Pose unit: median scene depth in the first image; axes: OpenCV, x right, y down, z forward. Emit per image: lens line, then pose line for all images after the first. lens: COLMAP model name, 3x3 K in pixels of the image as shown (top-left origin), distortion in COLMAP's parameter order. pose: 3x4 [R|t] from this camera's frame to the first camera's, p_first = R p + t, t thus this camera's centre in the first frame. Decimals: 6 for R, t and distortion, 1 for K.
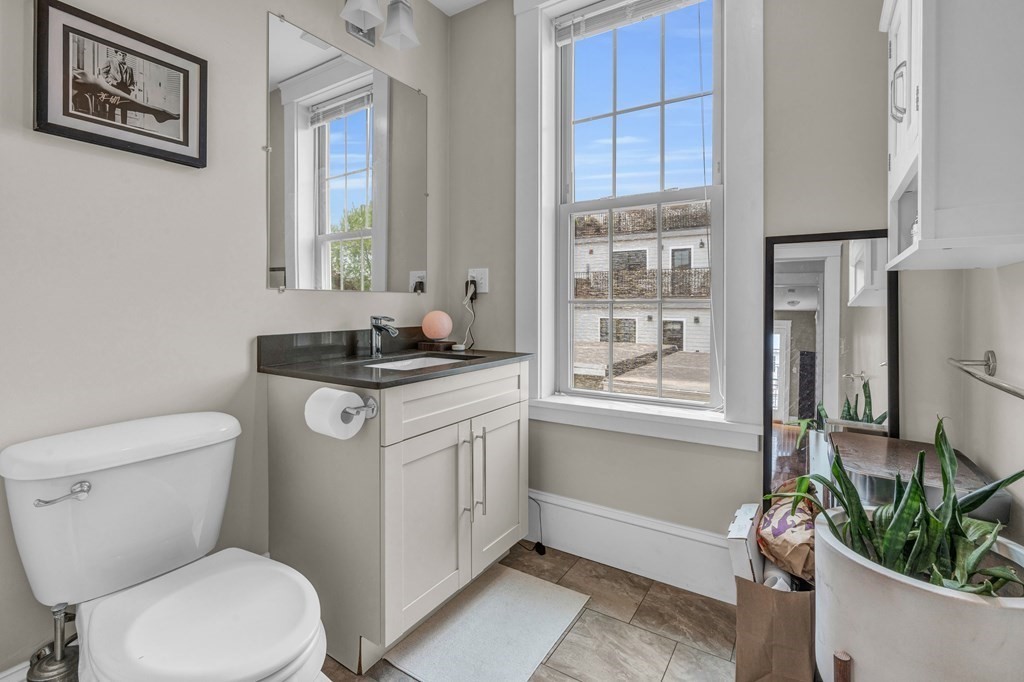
lens RADIAL K [[466.0, 0, 510.4], [0, 466.0, 337.4], [0, 0, 1]] dist [-0.002571, 0.000184]
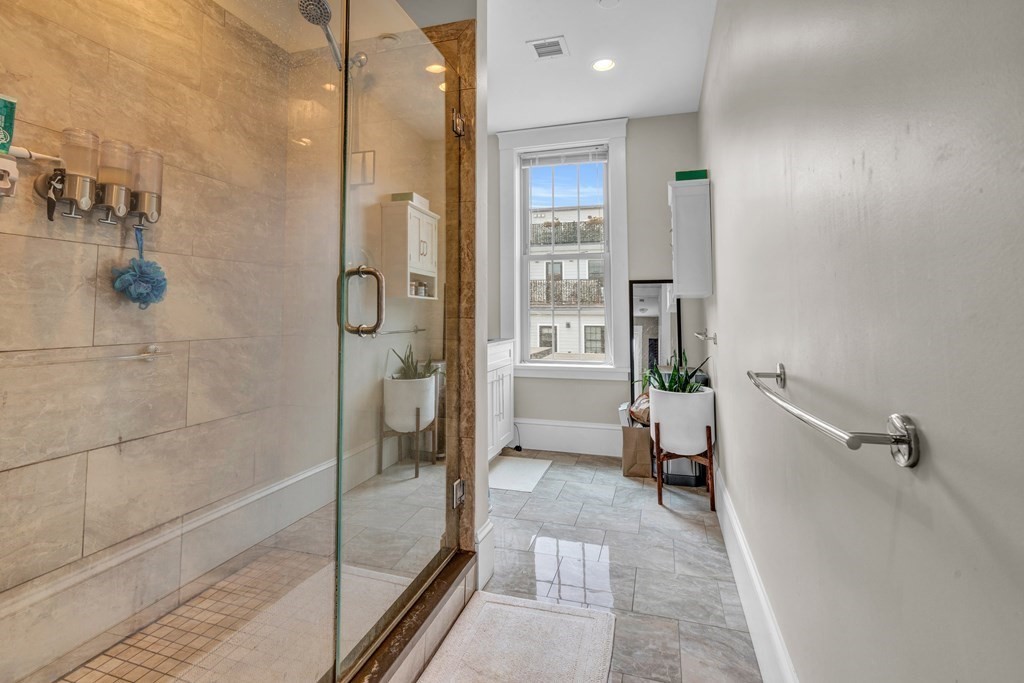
lens RADIAL K [[474.3, 0, 511.7], [0, 474.3, 332.7], [0, 0, 1]] dist [-0.003398, -0.000064]
pose [[0.963095, -0.011380, 0.268922, -0.453913], [0.018127, 0.999580, -0.022622, 0.053381], [-0.268551, 0.026662, 0.962896, -0.767640]]
